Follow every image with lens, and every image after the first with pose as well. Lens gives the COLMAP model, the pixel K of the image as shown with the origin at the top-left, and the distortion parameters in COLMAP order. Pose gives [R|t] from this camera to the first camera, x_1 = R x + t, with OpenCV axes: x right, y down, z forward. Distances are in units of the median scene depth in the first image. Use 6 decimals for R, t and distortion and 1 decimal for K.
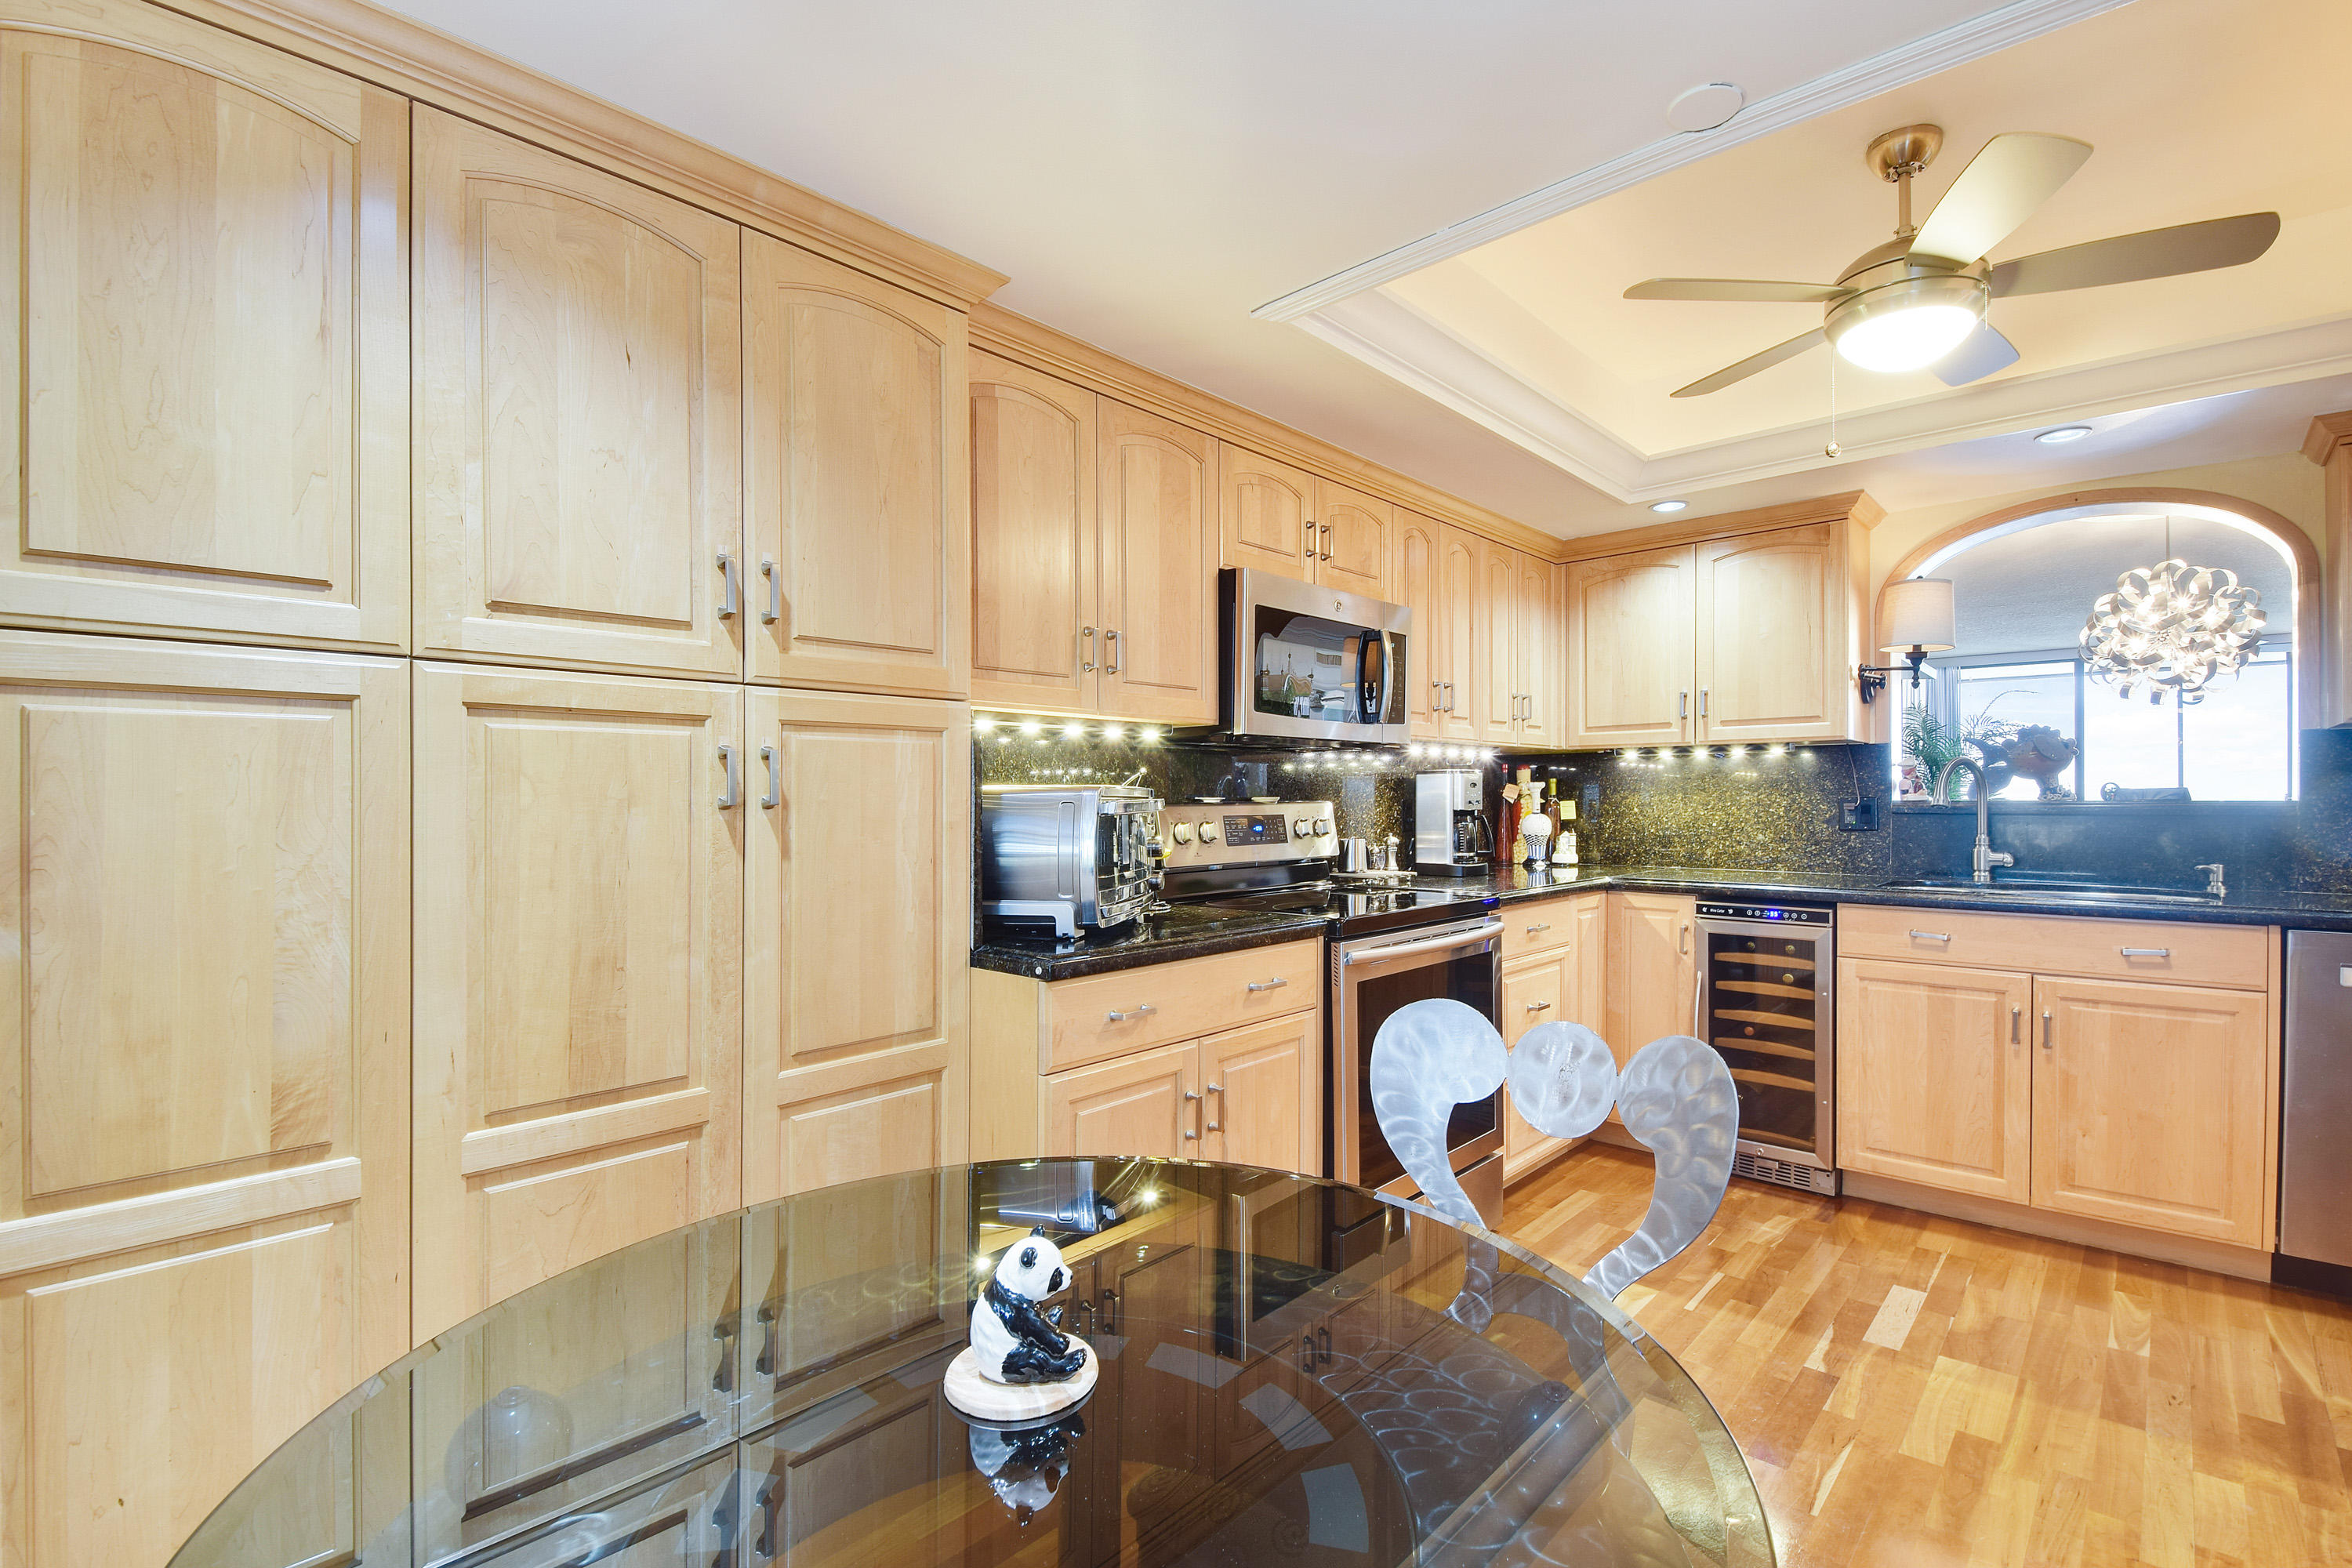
lens RADIAL K [[1050.1, 0, 1202.3], [0, 1050.1, 805.0], [0, 0, 1]] dist [-0.040995, -0.002416]
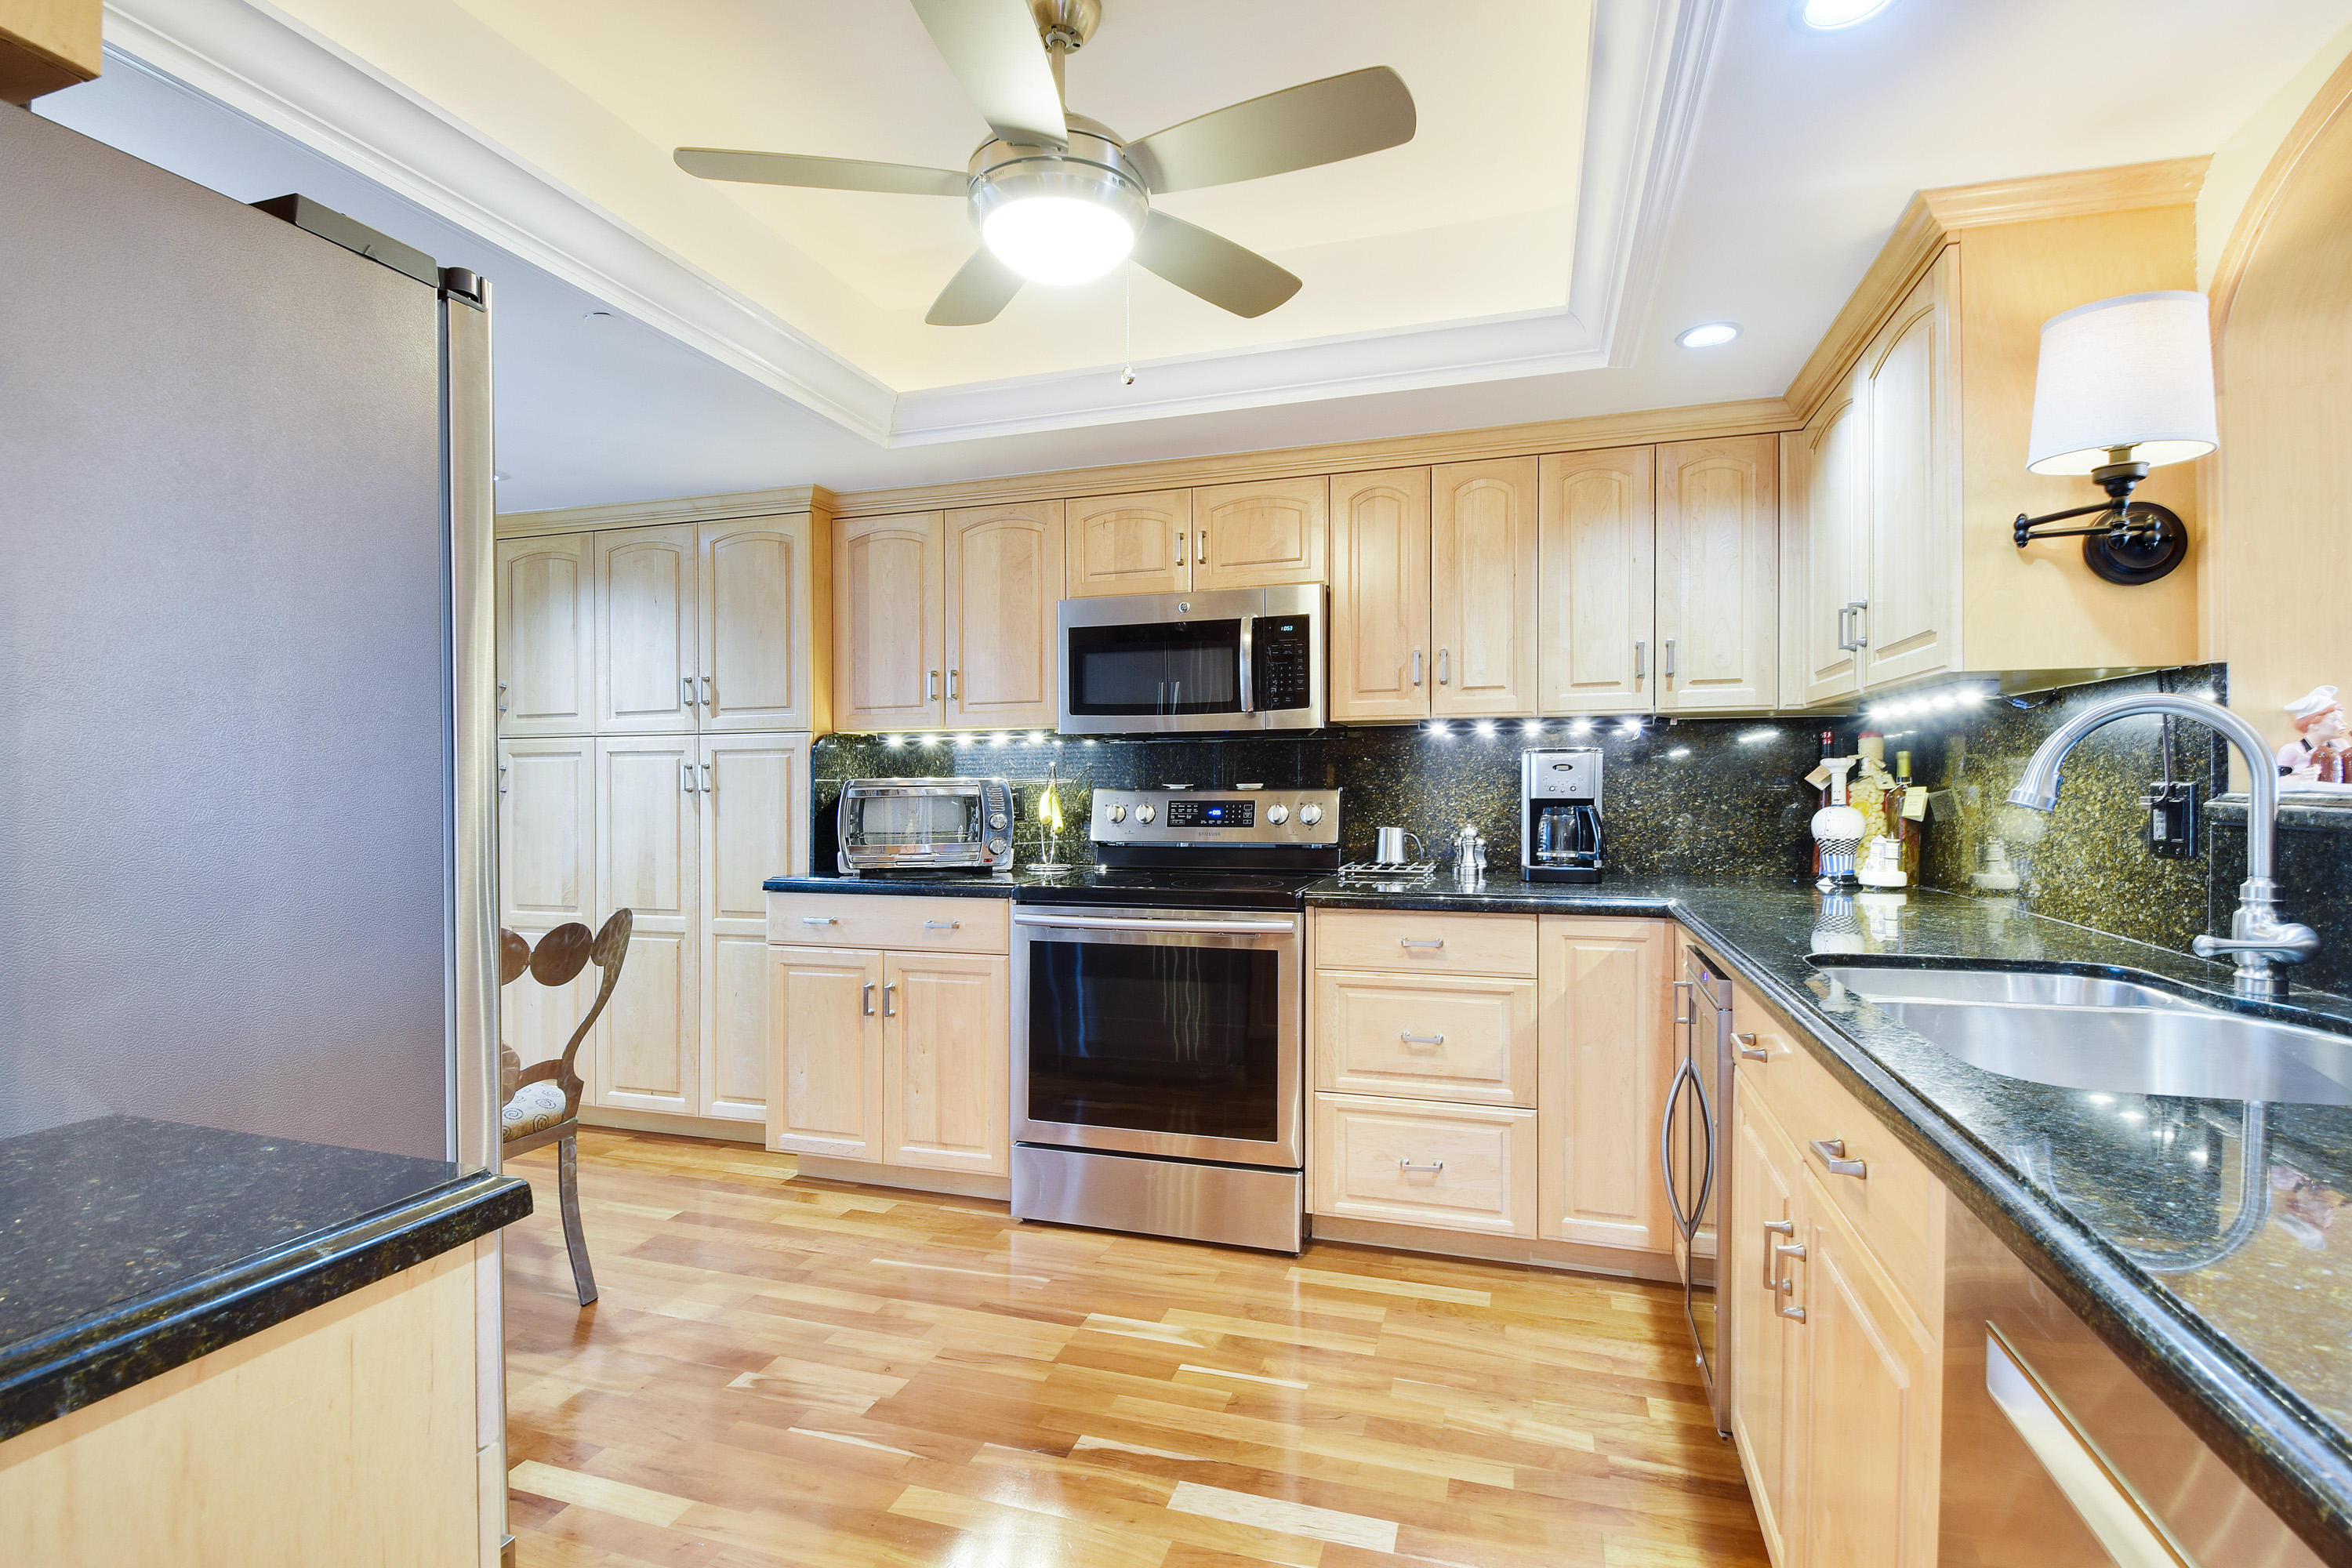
lens RADIAL K [[1050.1, 0, 1190.7], [0, 1050.1, 773.6], [0, 0, 1]] dist [-0.040995, -0.002416]
pose [[0.451636, -0.006790, -0.892176, 1.063374], [-0.000560, 0.999969, -0.007894, -0.010175], [0.892202, 0.004064, 0.451618, 0.505611]]
